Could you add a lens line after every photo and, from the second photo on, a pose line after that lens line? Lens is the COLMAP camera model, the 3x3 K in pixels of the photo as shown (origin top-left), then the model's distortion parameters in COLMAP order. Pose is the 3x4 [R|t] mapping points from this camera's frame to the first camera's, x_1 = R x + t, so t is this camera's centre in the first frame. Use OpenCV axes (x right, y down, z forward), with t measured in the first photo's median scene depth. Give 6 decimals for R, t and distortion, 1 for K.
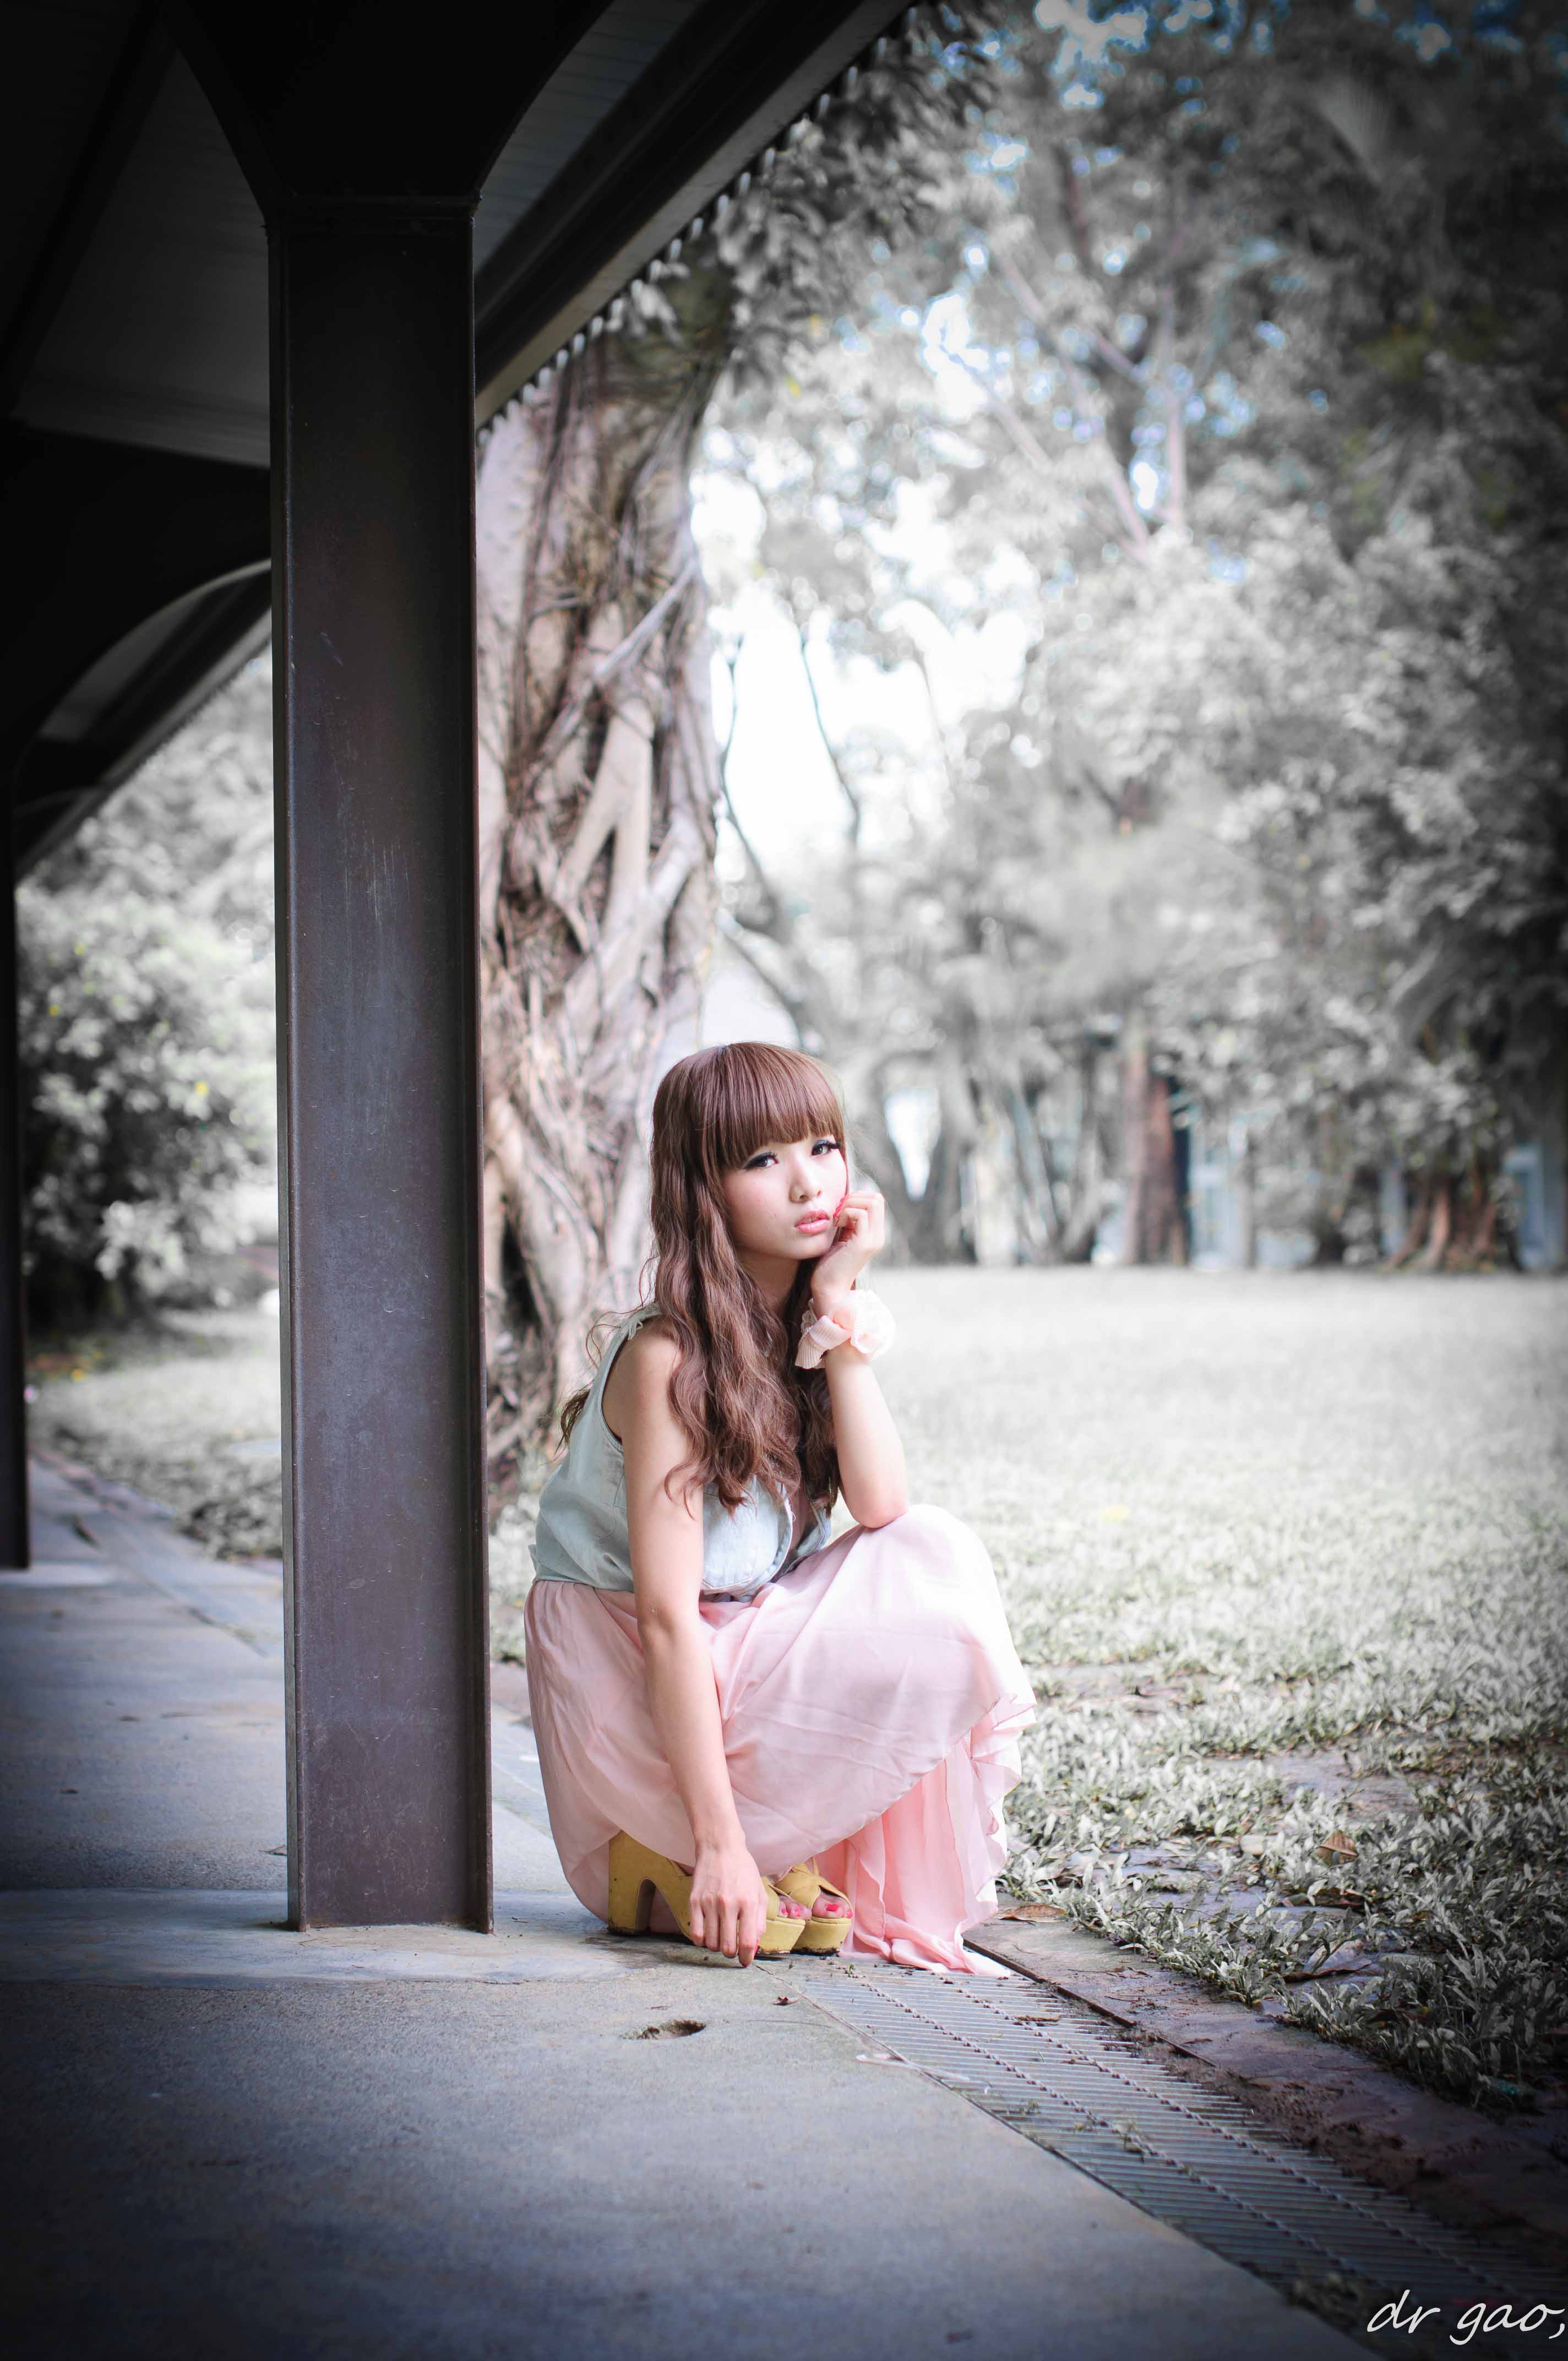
lens RADIAL K [[4937.4, 0, 784.0], [0, 4937.4, 1180.5], [0, 0, 1]] dist [-0.076592, -0.078401]
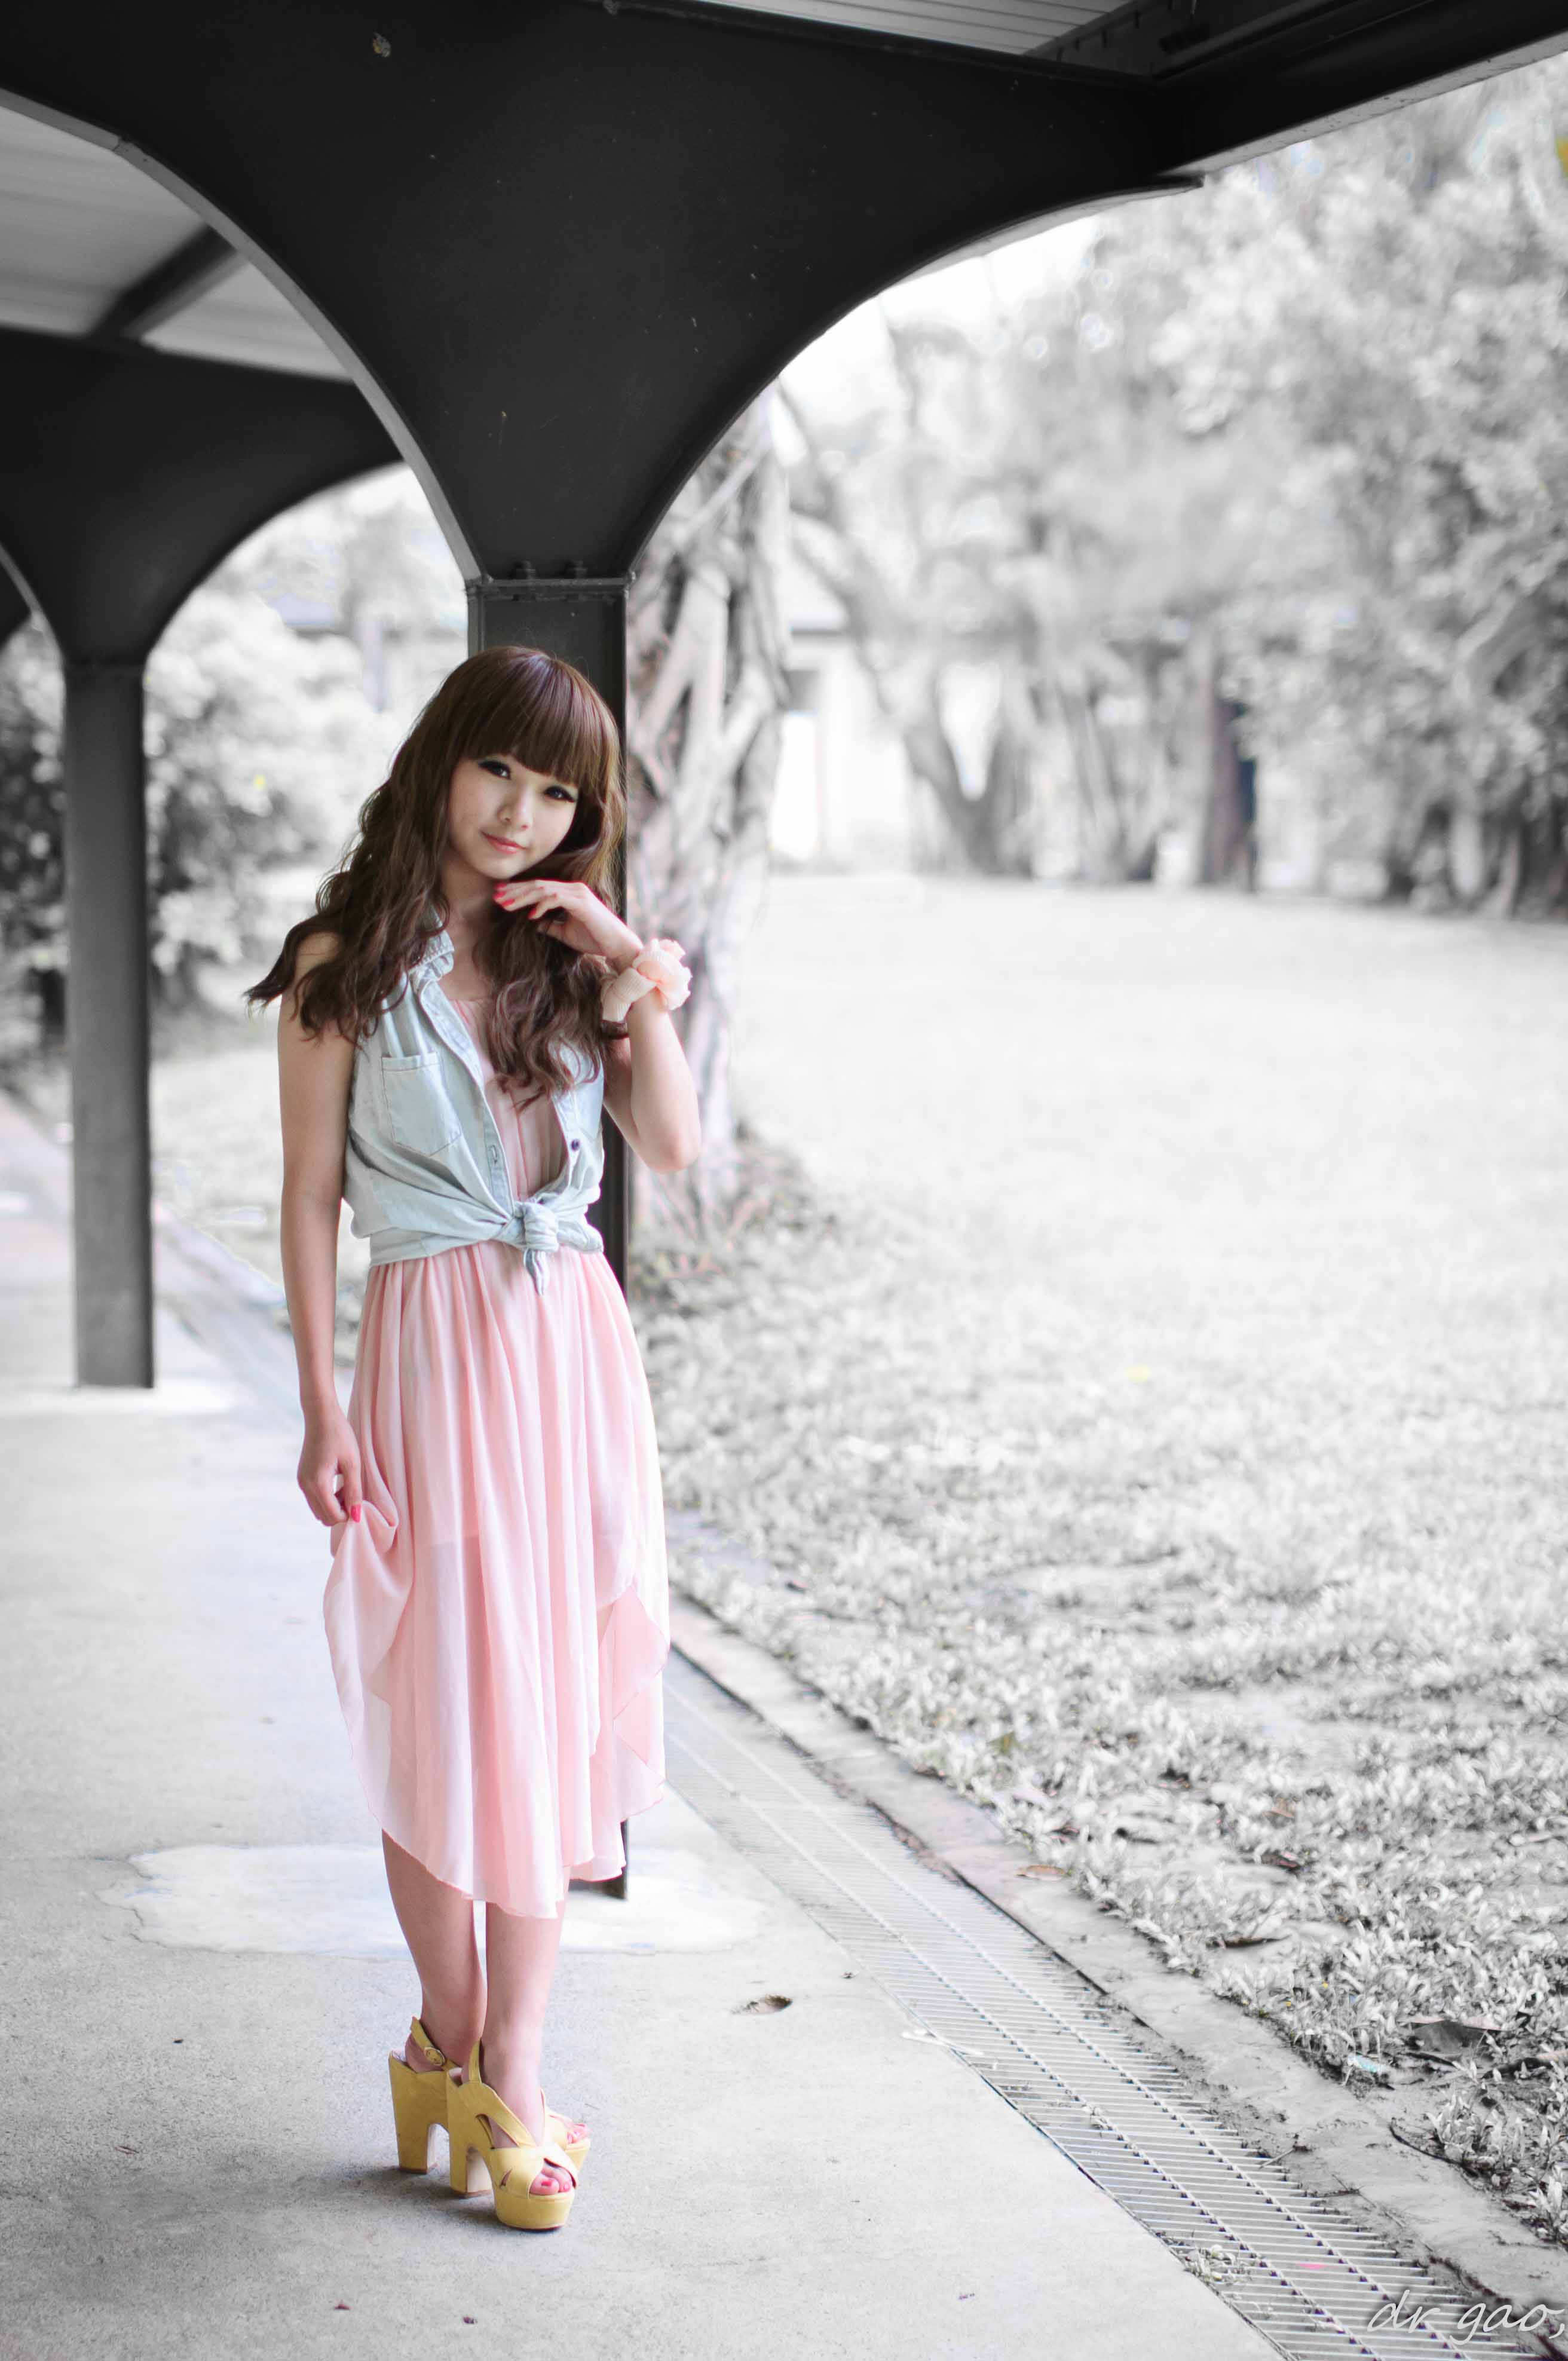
lens RADIAL K [[5358.2, 0, 784.0], [0, 5358.2, 1180.5], [0, 0, 1]] dist [-0.034122, -0.386467]
pose [[0.999863, 0.014718, -0.007511, -0.003738], [-0.013986, 0.995881, 0.089588, -0.067905], [0.008798, -0.089470, 0.995951, -0.166081]]
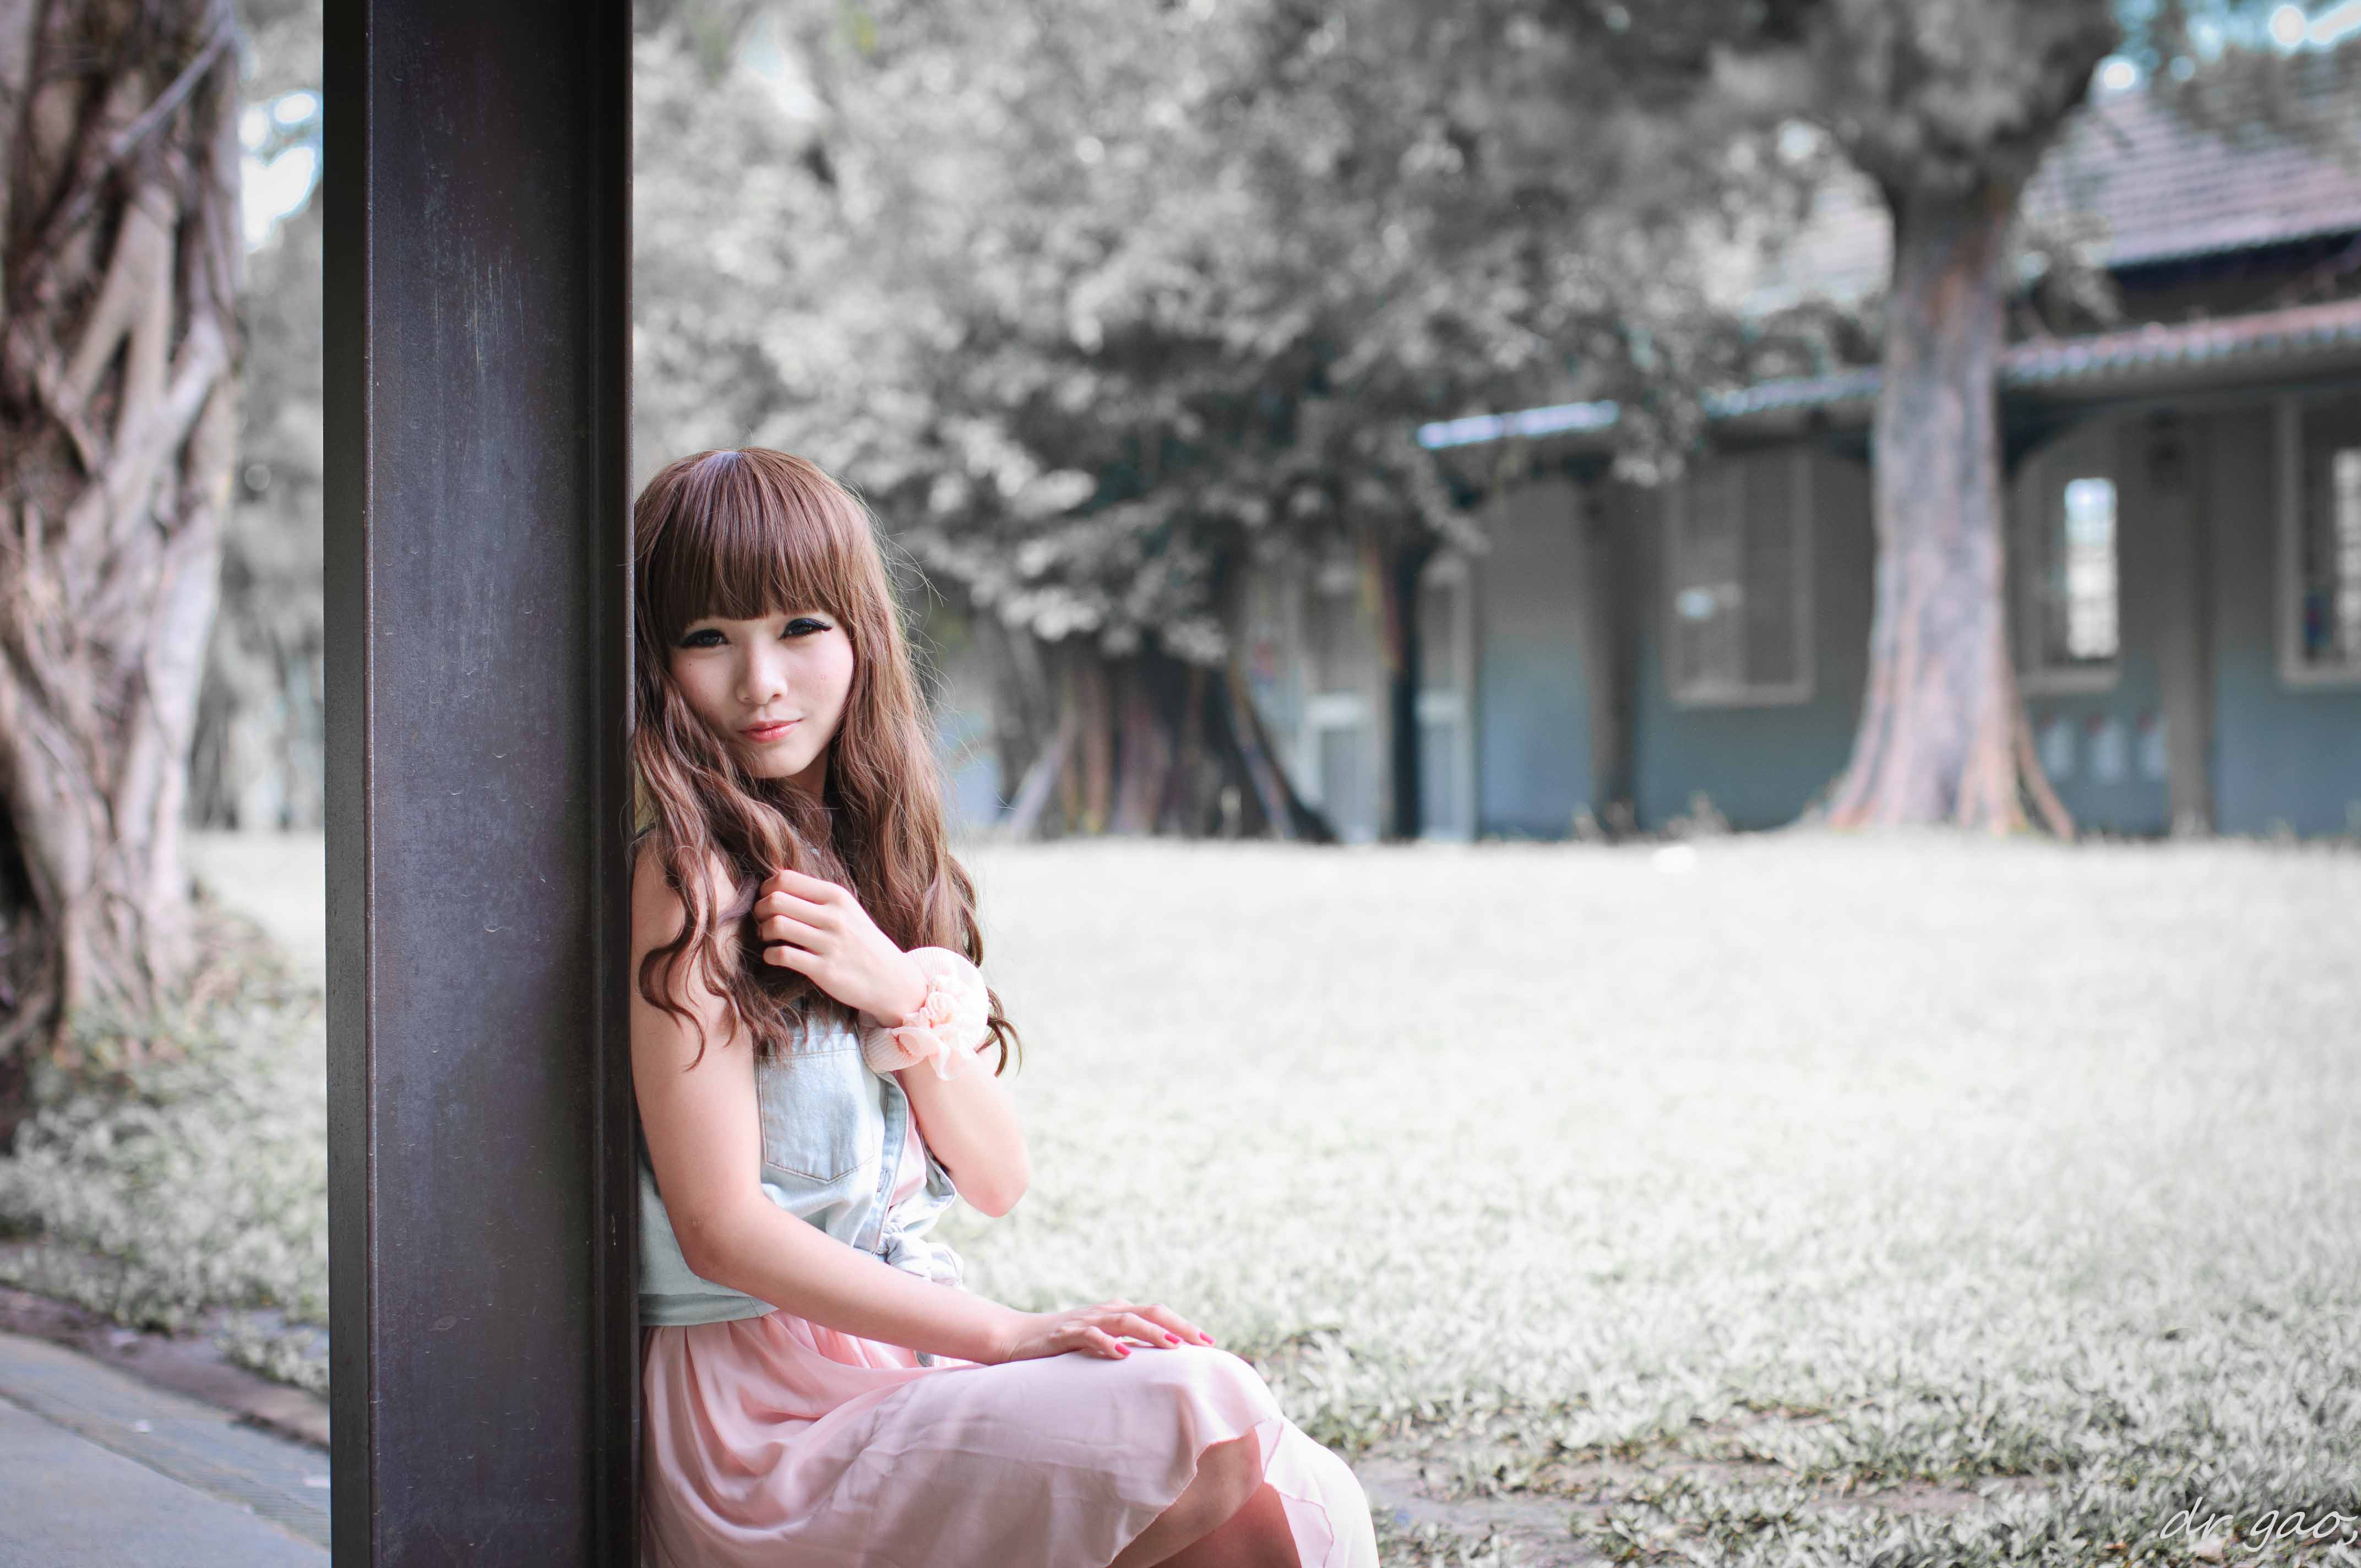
lens RADIAL K [[4937.4, 0, 1180.5], [0, 4937.4, 784.0], [0, 0, 1]] dist [-0.076592, -0.078401]
pose [[0.970477, 0.008004, 0.241062, -0.062064], [-0.009870, 0.999930, 0.006535, 0.000176], [-0.240992, -0.008721, 0.970488, 0.122736]]
